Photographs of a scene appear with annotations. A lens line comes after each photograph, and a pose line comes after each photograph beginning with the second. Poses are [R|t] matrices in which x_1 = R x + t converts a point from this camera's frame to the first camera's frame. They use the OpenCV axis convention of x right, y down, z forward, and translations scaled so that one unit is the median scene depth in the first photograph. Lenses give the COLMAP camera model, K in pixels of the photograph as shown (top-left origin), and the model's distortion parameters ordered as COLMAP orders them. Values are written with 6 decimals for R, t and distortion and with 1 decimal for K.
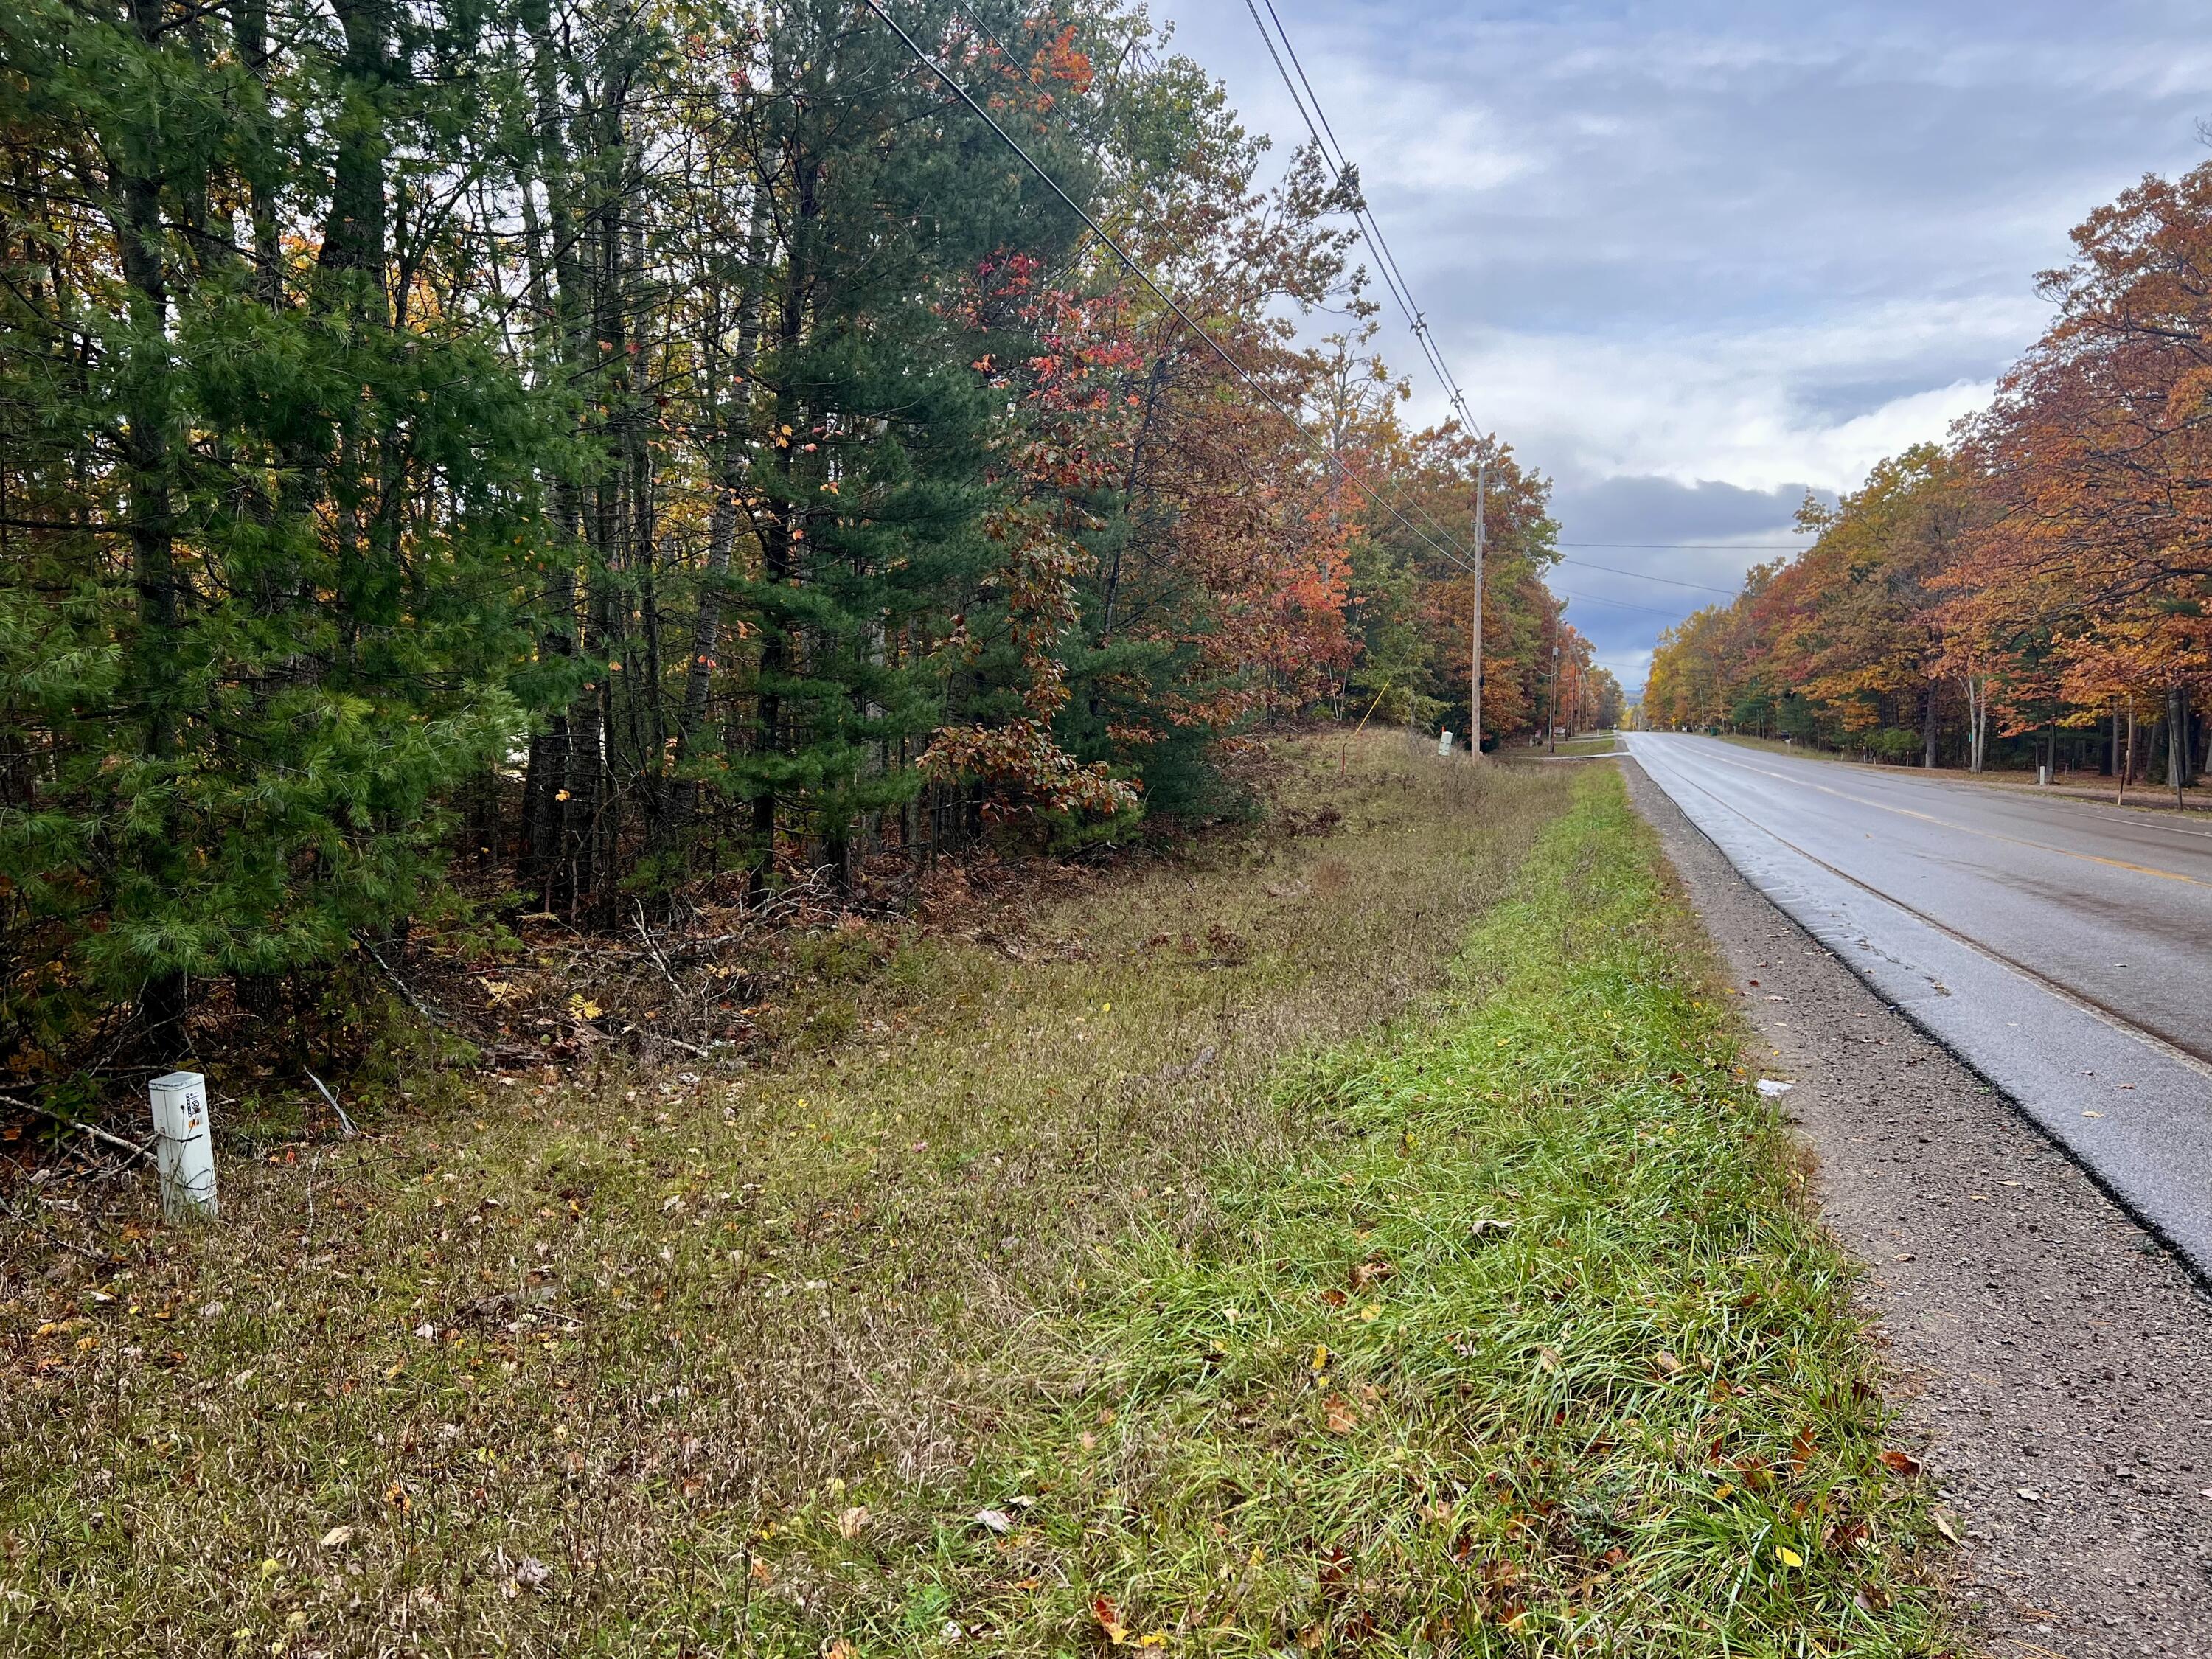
lens RADIAL K [[1700.5, 0, 1076.1], [0, 1700.5, 832.9], [0, 0, 1]] dist [0.074396, -0.074111]
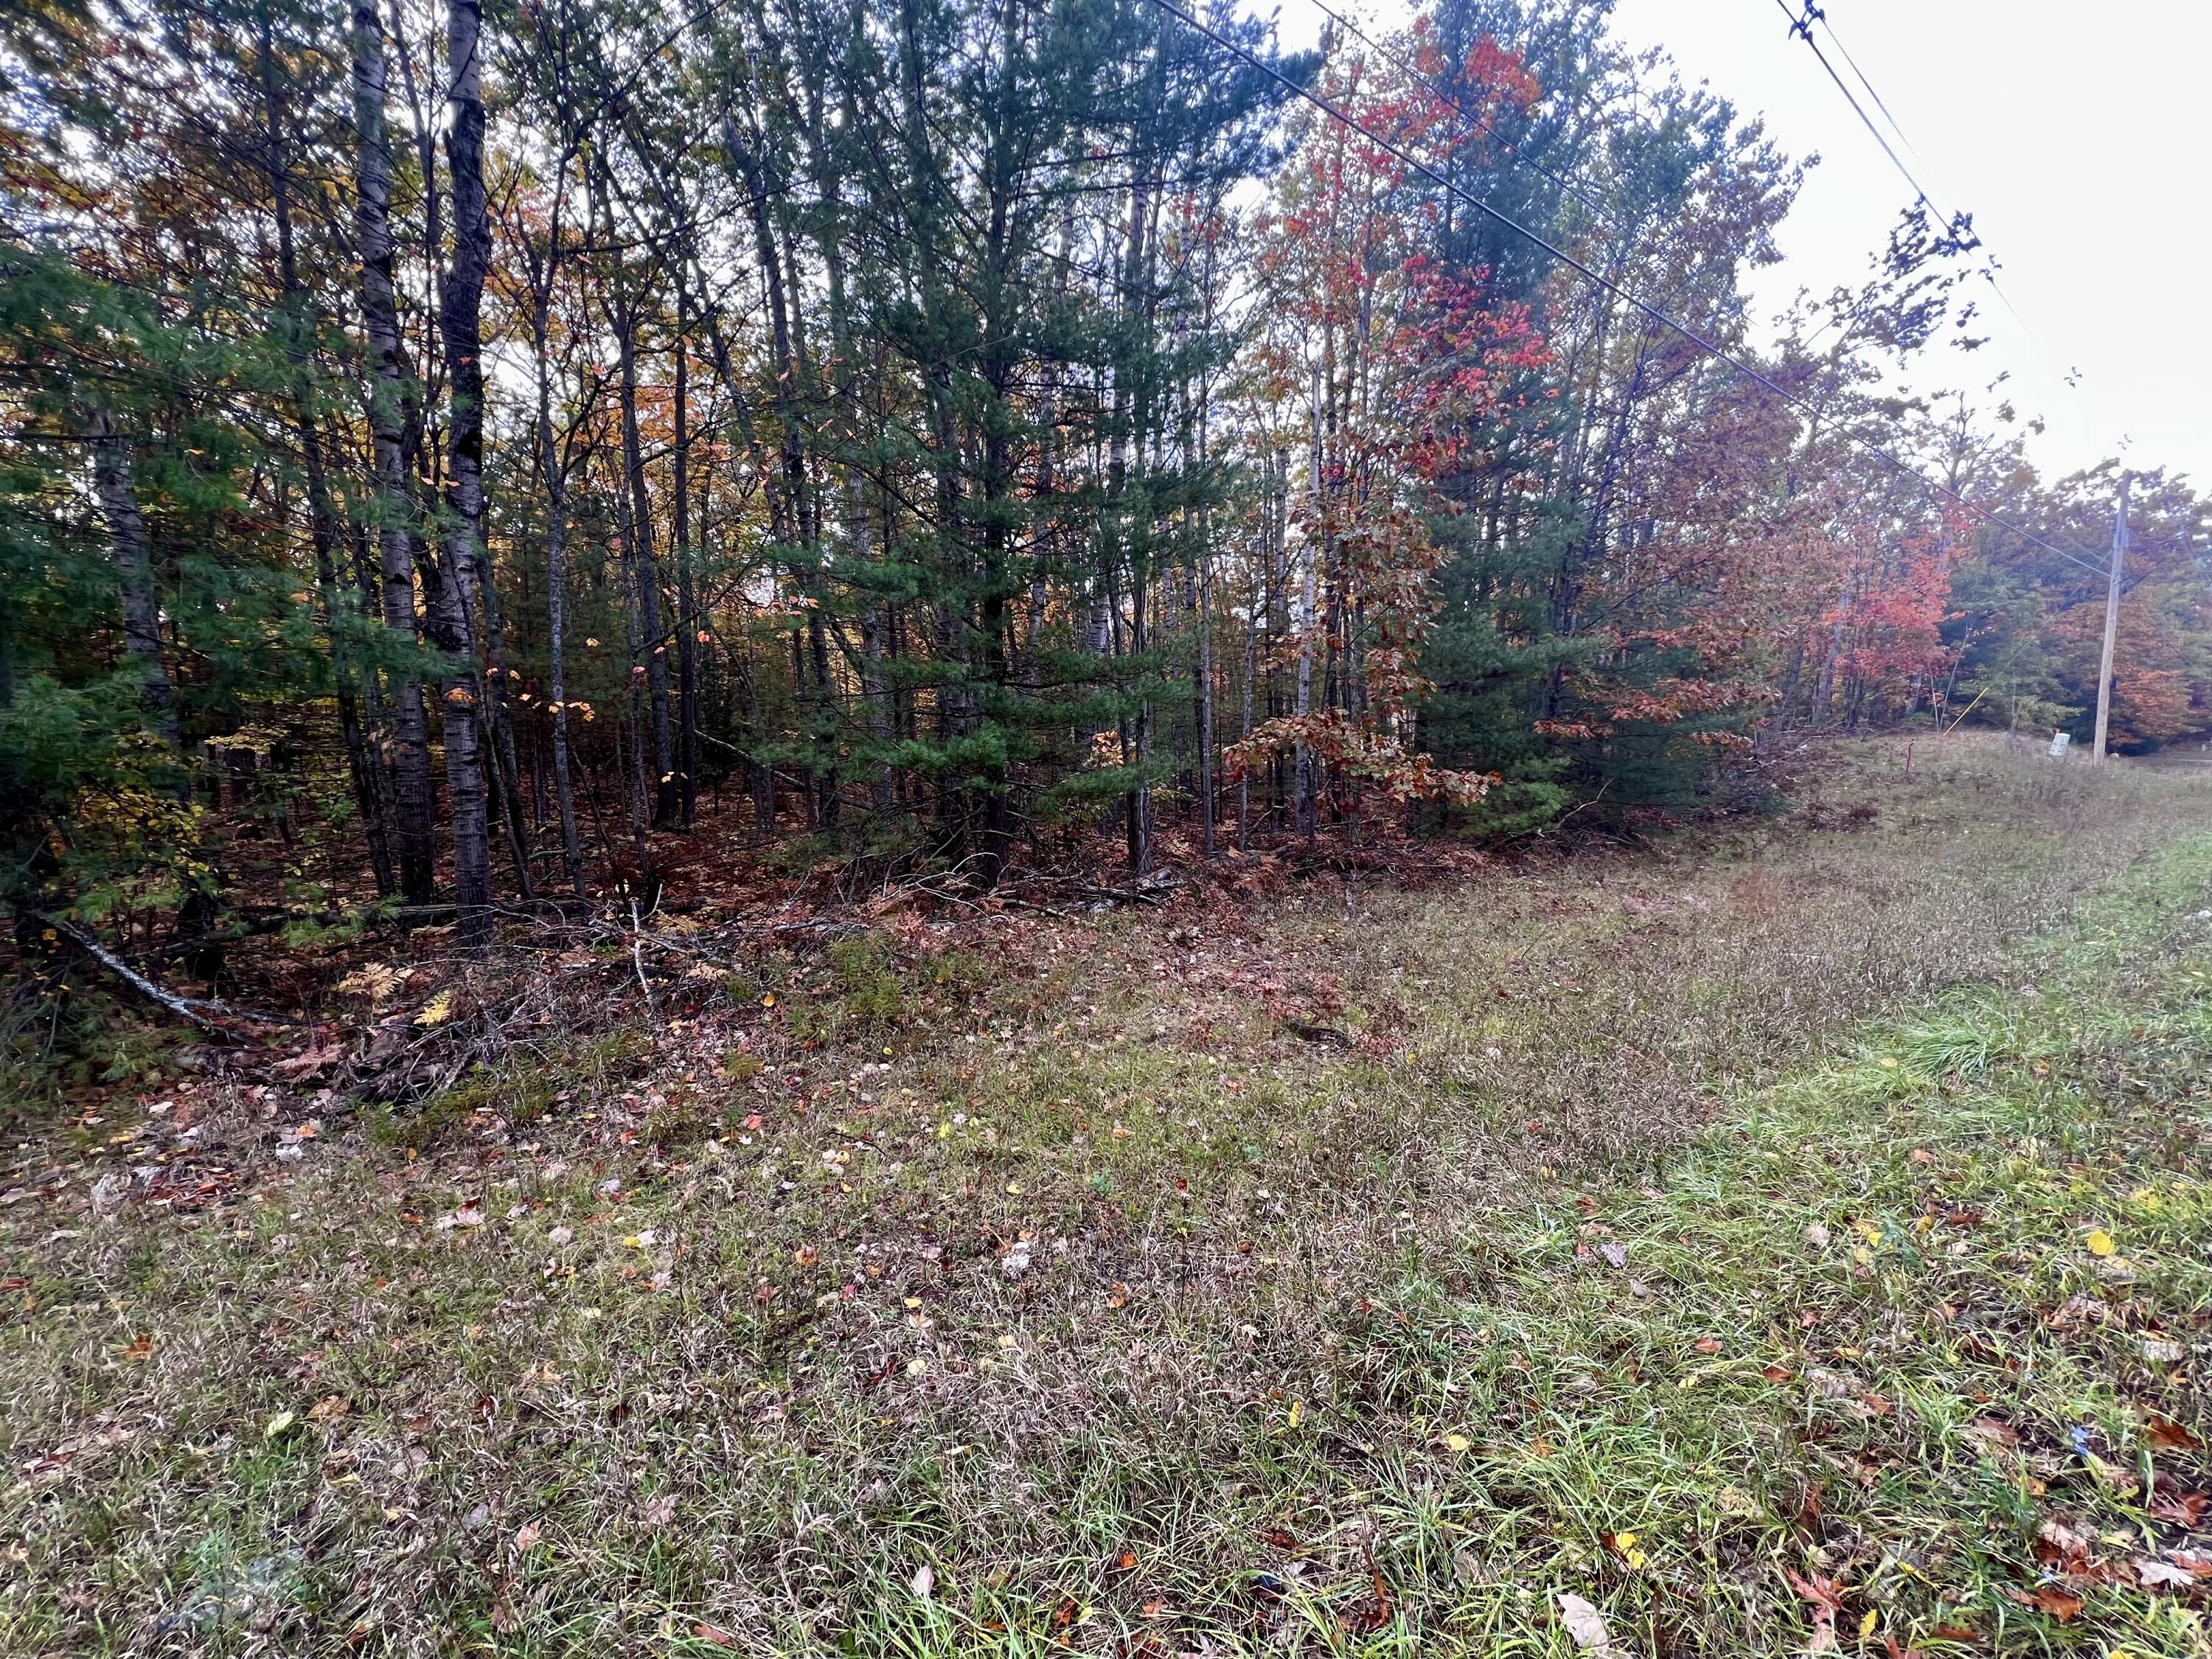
lens RADIAL K [[914.6, 0, 1106.0], [0, 914.6, 829.5], [0, 0, 1]] dist [0.009053, -0.000559]
pose [[0.817267, 0.051438, -0.573958, 0.068522], [-0.031258, 0.998499, 0.044977, -0.006648], [0.575410, -0.018817, 0.817648, 0.195669]]
